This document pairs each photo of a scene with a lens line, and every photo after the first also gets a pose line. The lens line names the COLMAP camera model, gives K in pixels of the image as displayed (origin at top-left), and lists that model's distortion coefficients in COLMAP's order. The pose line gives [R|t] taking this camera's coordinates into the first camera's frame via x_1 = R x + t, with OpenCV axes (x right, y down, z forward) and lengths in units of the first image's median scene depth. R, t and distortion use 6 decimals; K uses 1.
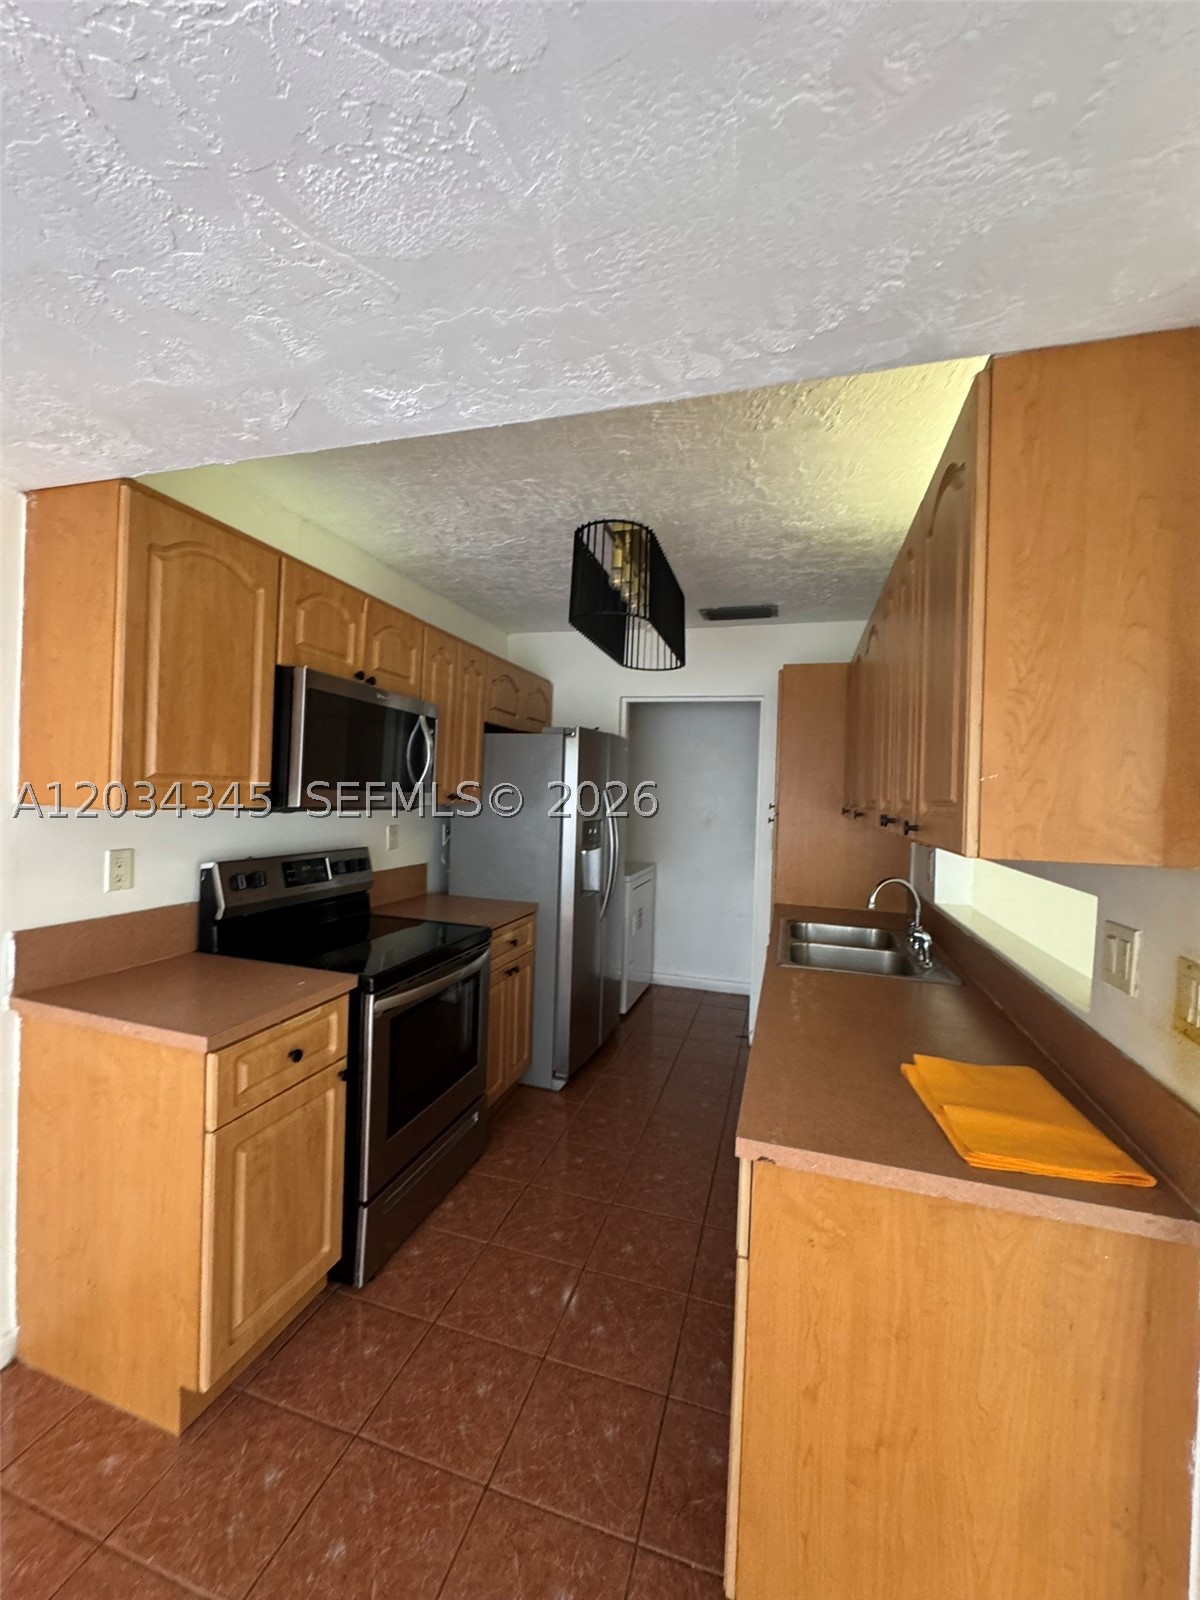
lens RADIAL K [[651.4, 0, 599.2], [0, 651.4, 798.2], [0, 0, 1]] dist [-0.002617, 0.000621]
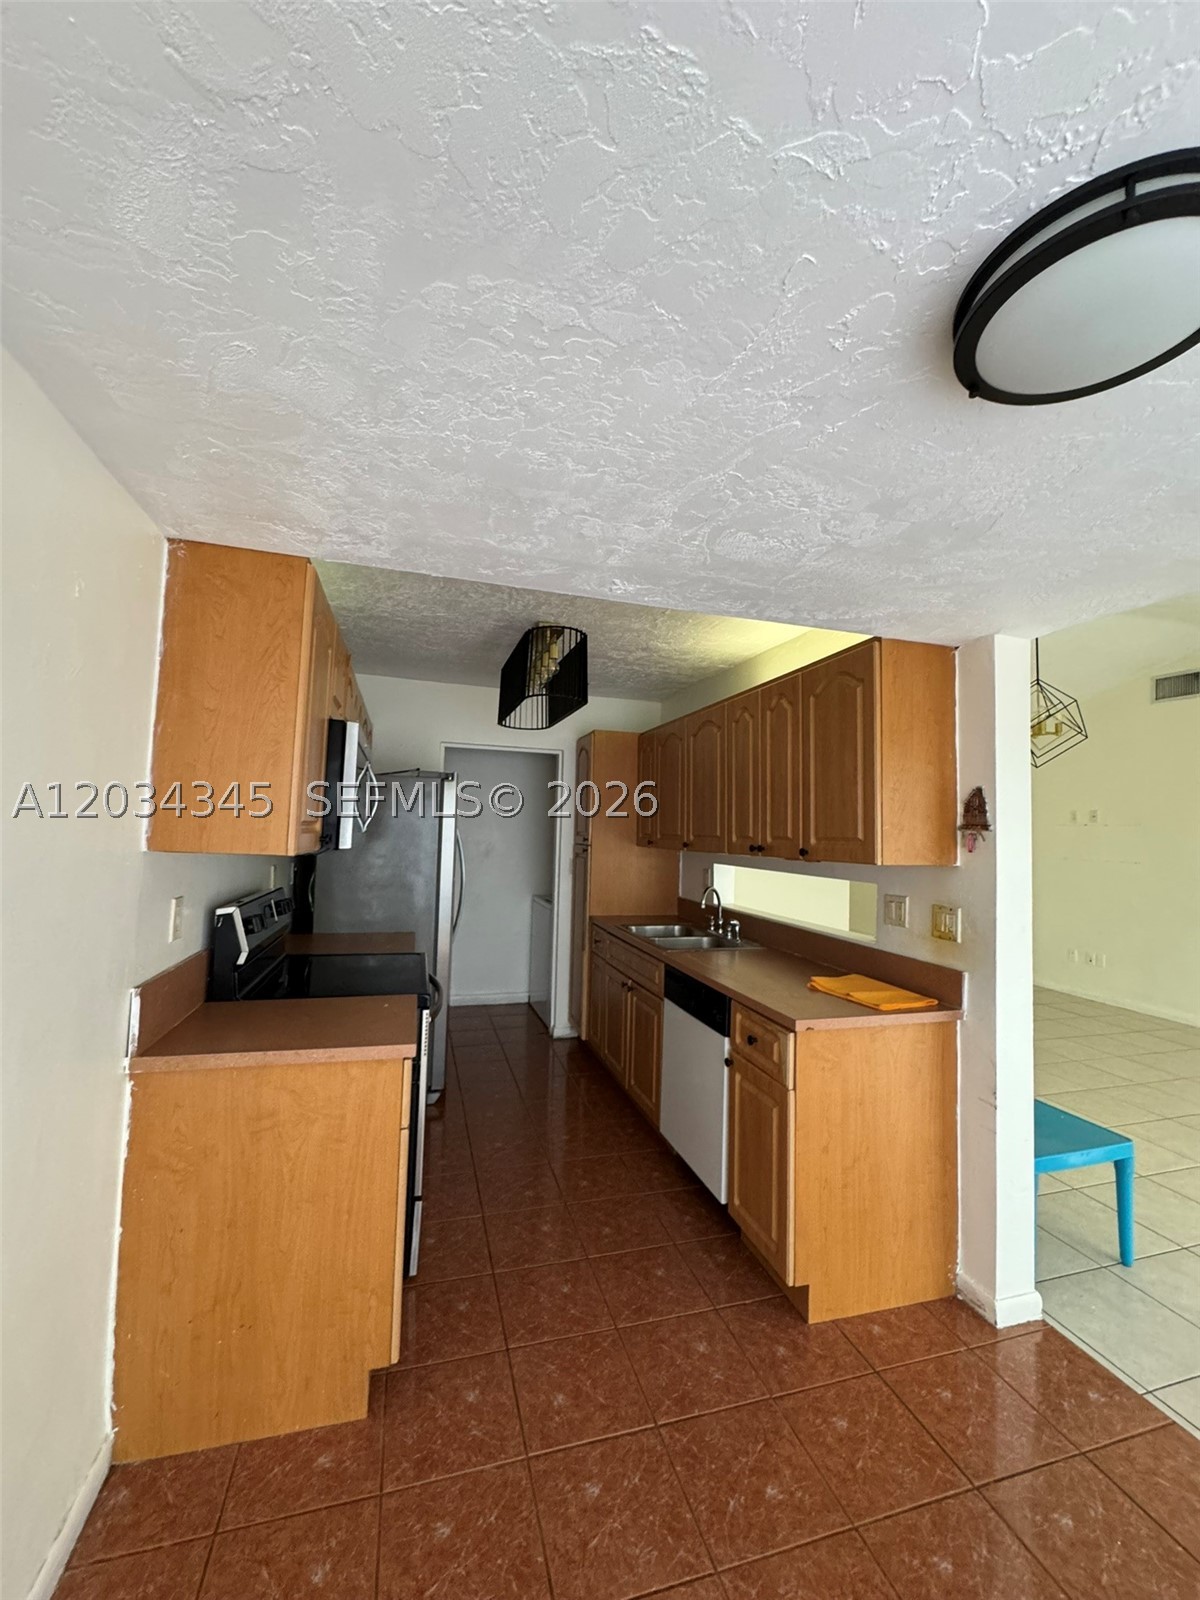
lens RADIAL K [[651.4, 0, 611.3], [0, 651.4, 794.4], [0, 0, 1]] dist [-0.002617, 0.000621]
pose [[0.828992, 0.022295, 0.558816, -0.891444], [0.006241, 0.998774, -0.049107, -0.026680], [-0.559226, 0.044196, 0.827836, -0.192406]]
